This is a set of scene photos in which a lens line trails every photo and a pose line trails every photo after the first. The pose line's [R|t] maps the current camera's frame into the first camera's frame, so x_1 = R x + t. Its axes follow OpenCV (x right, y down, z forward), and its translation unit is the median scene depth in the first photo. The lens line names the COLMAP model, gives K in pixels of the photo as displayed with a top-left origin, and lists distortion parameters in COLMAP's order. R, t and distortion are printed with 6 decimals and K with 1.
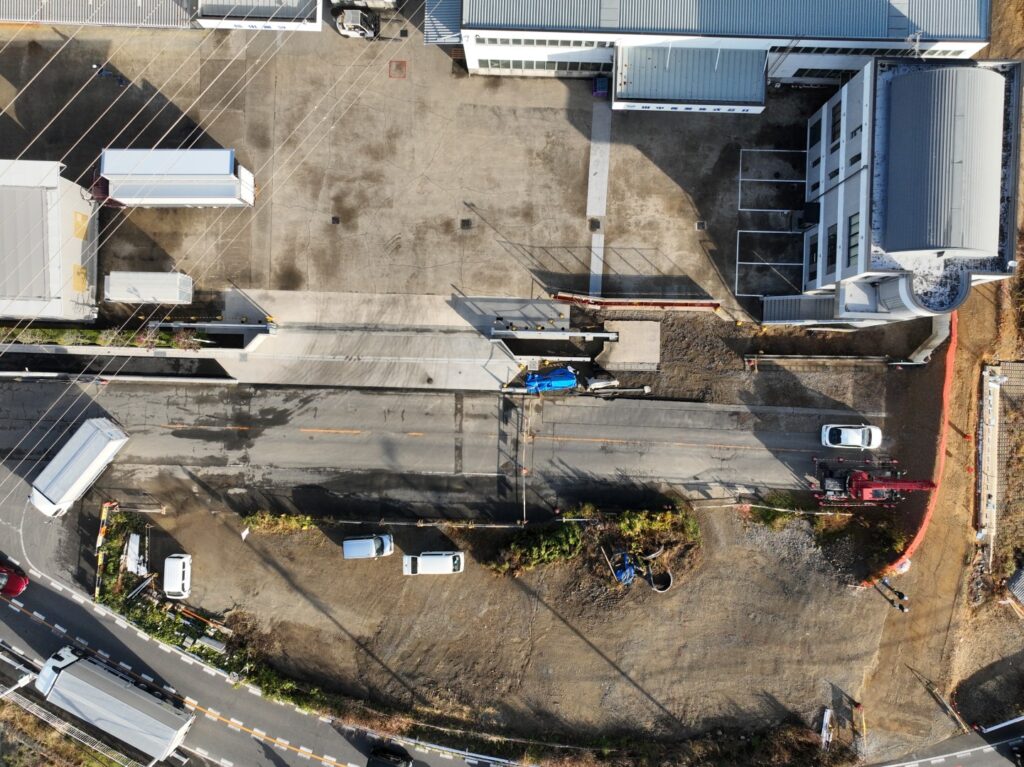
lens RADIAL K [[718.6, 0, 515.6], [0, 718.6, 383.4], [0, 0, 1]] dist [-0.019183, 0.028456]
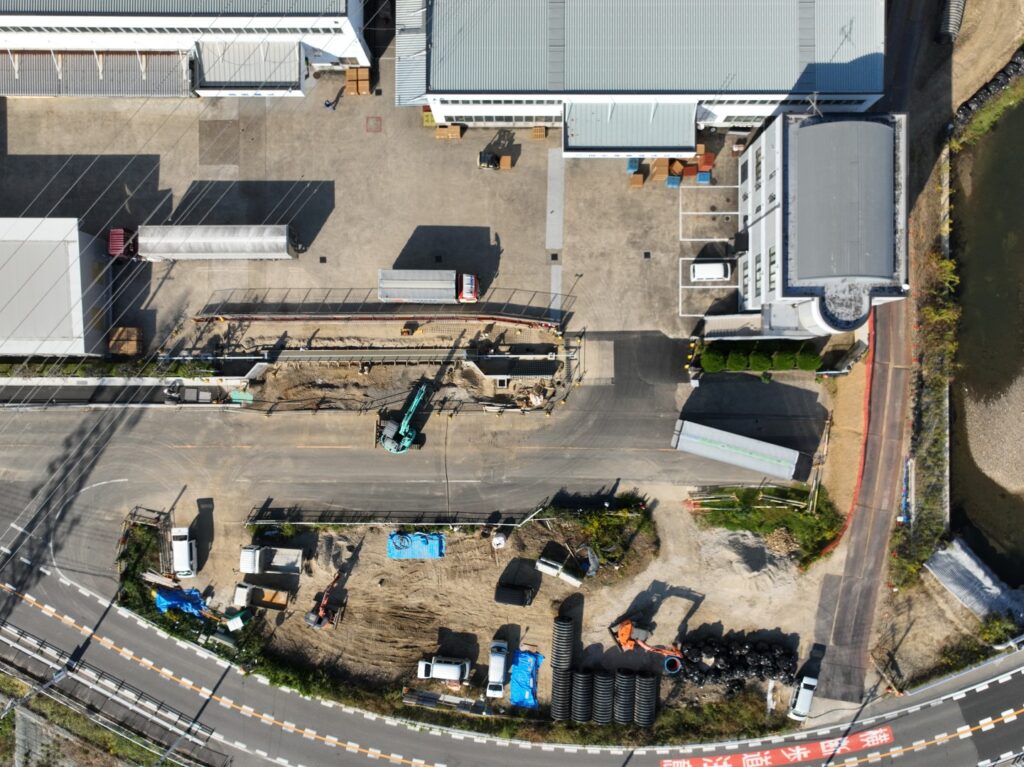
lens RADIAL K [[718.6, 0, 511.3], [0, 718.6, 386.8], [0, 0, 1]] dist [-0.019183, 0.028456]
pose [[0.999546, -0.030068, 0.001985, 0.037895], [0.030074, 0.999543, -0.003019, -0.016620], [-0.001893, 0.003077, 0.999993, -0.130484]]
